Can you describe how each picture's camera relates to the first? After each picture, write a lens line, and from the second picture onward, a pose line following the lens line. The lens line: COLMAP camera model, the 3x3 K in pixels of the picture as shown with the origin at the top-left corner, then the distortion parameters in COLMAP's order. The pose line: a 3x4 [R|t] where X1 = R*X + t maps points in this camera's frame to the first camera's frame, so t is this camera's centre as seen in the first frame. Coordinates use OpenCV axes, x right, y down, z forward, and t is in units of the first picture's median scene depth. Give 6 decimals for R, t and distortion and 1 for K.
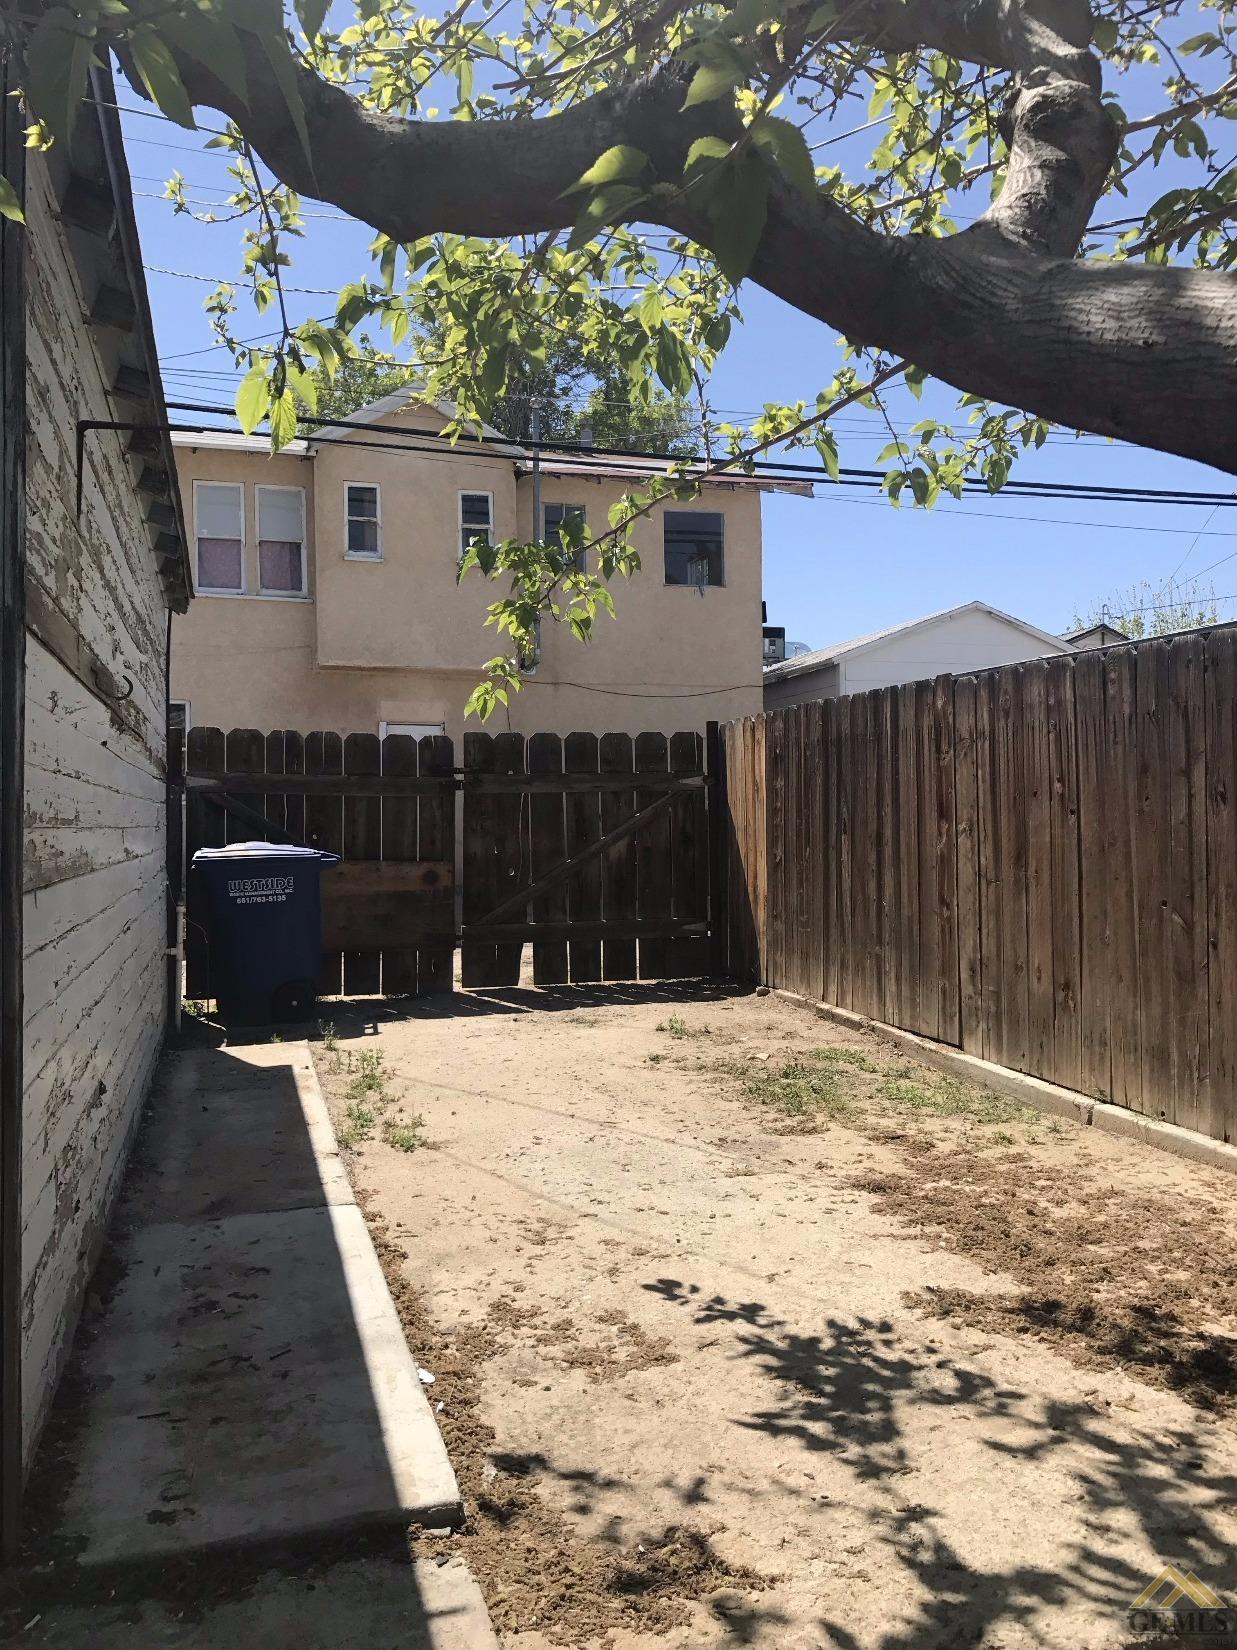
lens RADIAL K [[1350.4, 0, 609.7], [0, 1350.4, 822.0], [0, 0, 1]] dist [0.010904, -0.014424]
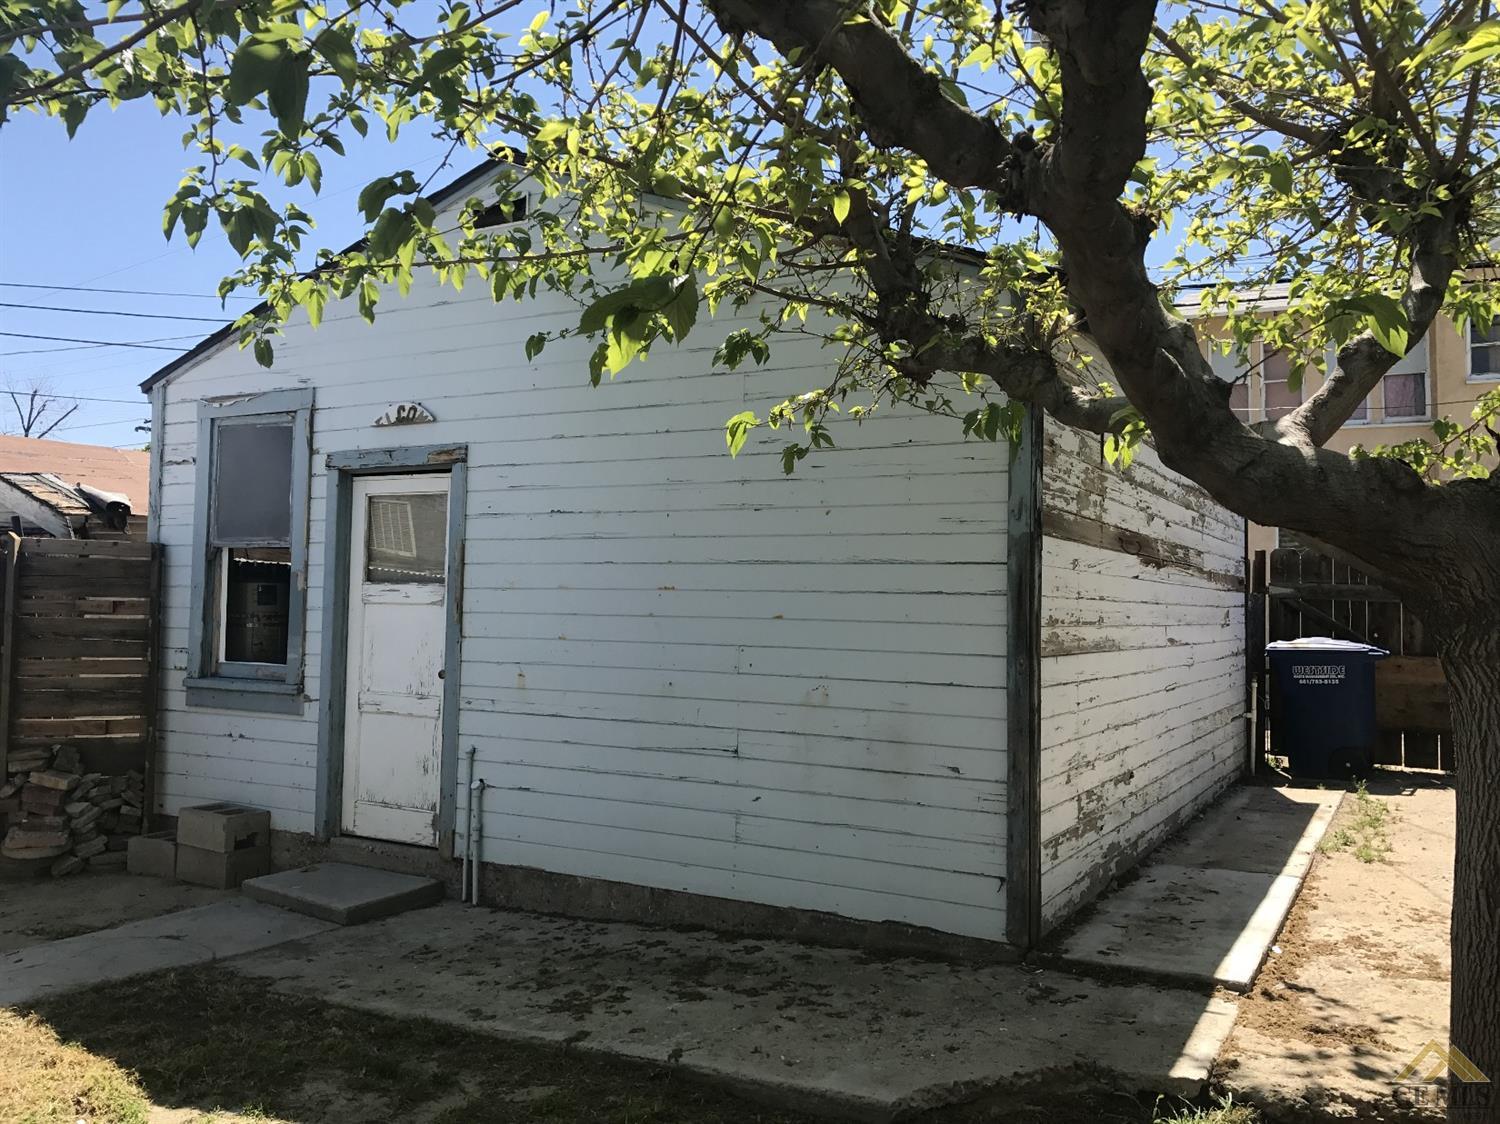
lens RADIAL K [[1227.6, 0, 748.3], [0, 1227.6, 563.5], [0, 0, 1]] dist [0.010904, -0.014424]
pose [[0.707925, -0.005008, -0.706270, 0.602067], [-0.022622, 0.999301, -0.029761, -0.028372], [0.705925, 0.037045, 0.707317, -0.737212]]
